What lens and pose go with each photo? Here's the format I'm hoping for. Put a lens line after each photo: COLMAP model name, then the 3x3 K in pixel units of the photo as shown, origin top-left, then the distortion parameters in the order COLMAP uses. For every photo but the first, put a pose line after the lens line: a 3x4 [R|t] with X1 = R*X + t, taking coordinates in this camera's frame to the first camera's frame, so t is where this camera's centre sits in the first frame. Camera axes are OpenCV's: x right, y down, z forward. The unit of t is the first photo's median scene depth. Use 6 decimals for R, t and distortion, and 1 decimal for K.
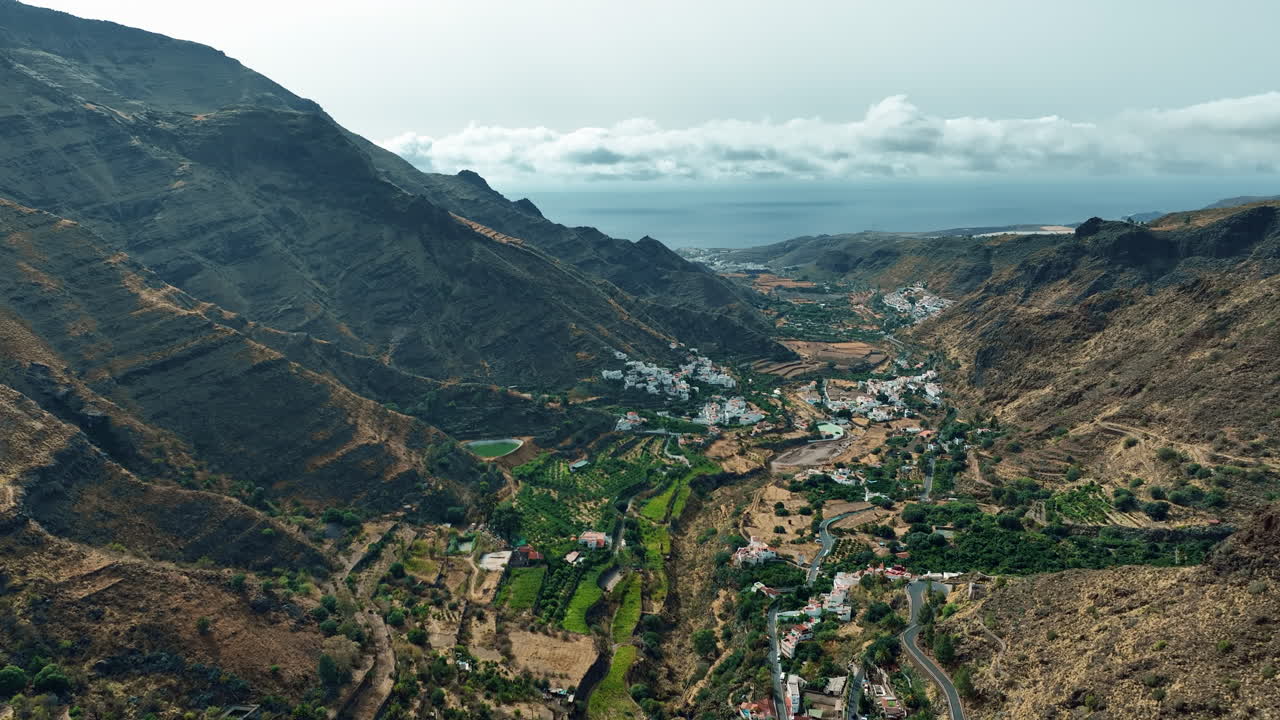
lens RADIAL K [[890.0, 0, 640.0], [0, 890.0, 360.0], [0, 0, 1]] dist [0.003980, 0.002044]
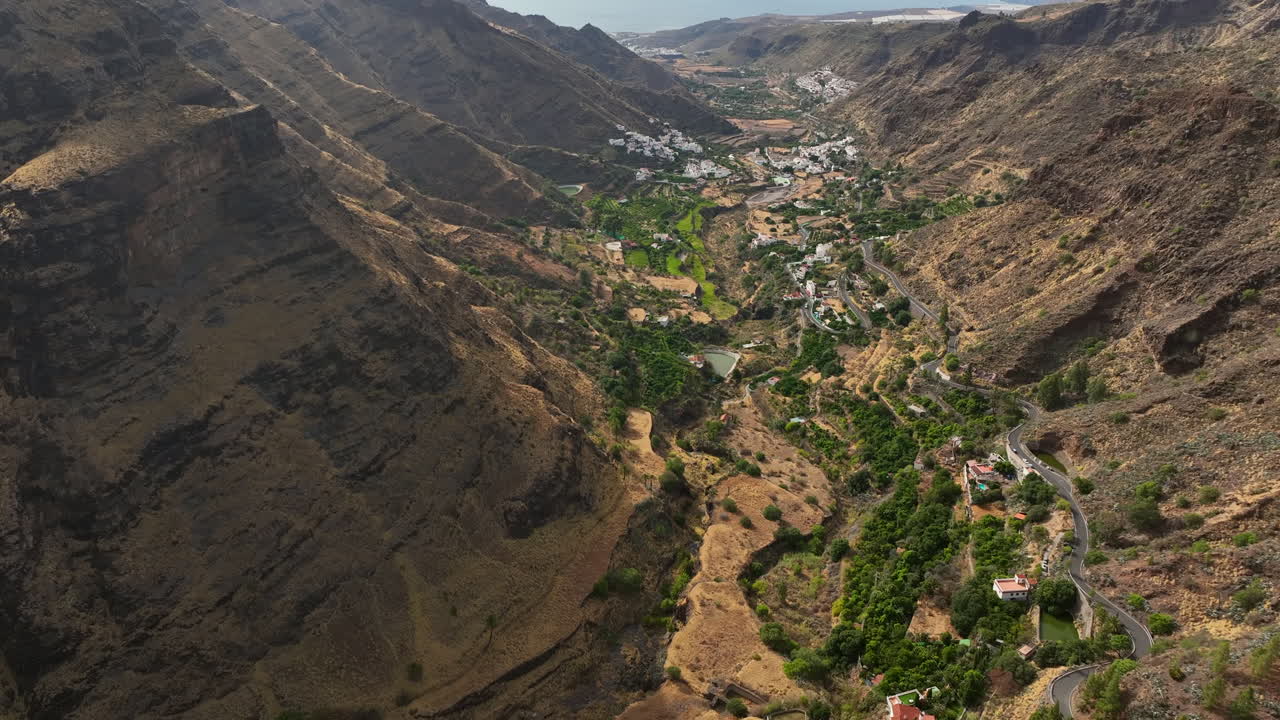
lens RADIAL K [[890.0, 0, 640.0], [0, 890.0, 360.0], [0, 0, 1]] dist [0.003980, 0.002044]
pose [[0.991468, -0.046437, 0.121797, -0.179636], [0.017424, 0.973219, 0.229219, 0.030230], [-0.129180, -0.225141, 0.965725, -0.352231]]
